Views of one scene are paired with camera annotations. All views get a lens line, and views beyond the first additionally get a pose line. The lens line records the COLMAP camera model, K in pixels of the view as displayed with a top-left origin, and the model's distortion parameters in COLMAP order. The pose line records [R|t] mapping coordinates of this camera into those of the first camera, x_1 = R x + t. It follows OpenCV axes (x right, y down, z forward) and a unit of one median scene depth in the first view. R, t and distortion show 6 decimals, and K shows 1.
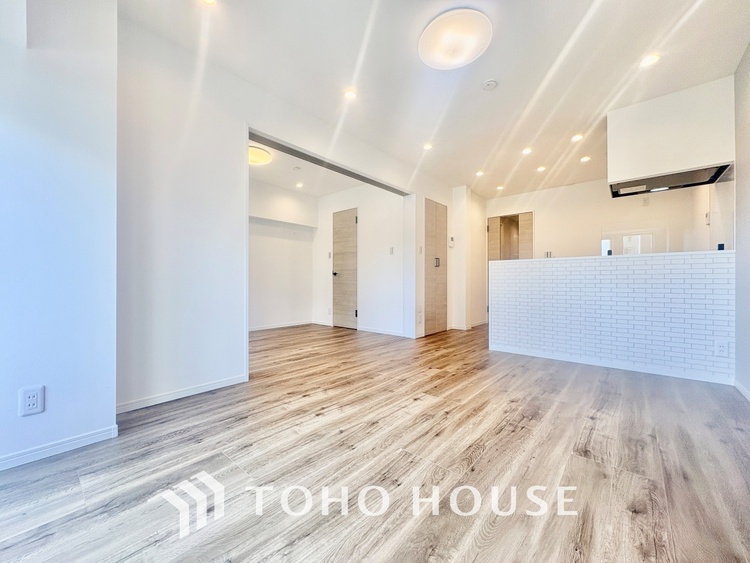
lens RADIAL K [[299.3, 0, 376.0], [0, 299.3, 282.6], [0, 0, 1]] dist [0.001430, 0.000970]
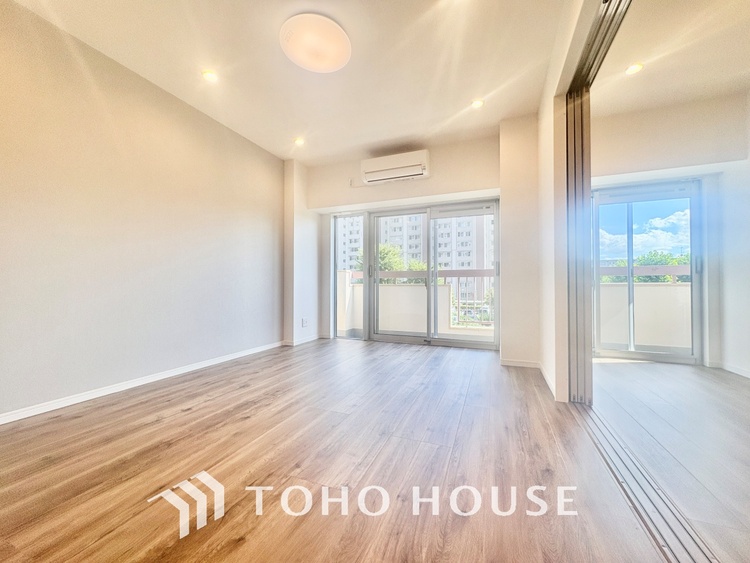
lens RADIAL K [[299.3, 0, 373.6], [0, 299.3, 278.4], [0, 0, 1]] dist [0.001430, 0.000970]
pose [[-0.947544, -0.009346, -0.319487, 0.364463], [-0.001851, 0.999716, -0.023753, 0.009602], [0.319619, -0.021915, -0.947293, 1.836728]]
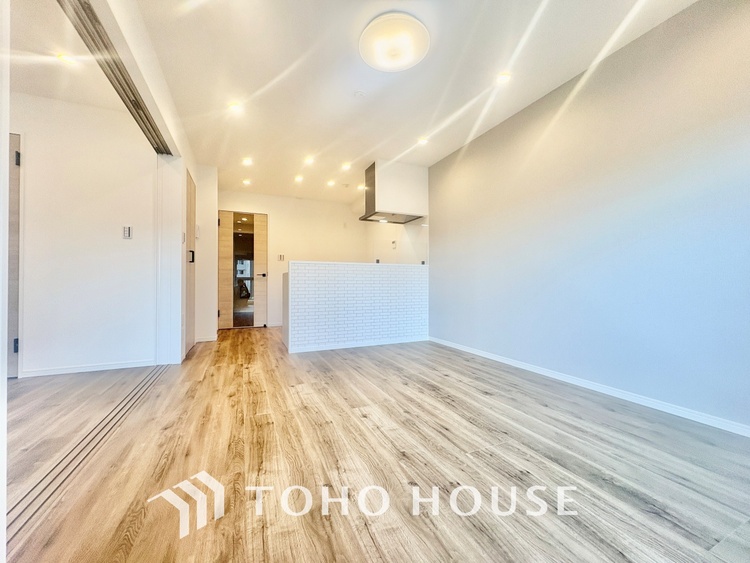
lens RADIAL K [[299.3, 0, 375.7], [0, 299.3, 283.1], [0, 0, 1]] dist [0.001430, 0.000970]
pose [[0.424842, -0.000938, 0.905267, -0.615517], [0.002321, 0.999997, -0.000053, 0.000235], [-0.905265, 0.002124, 0.424843, 0.570761]]
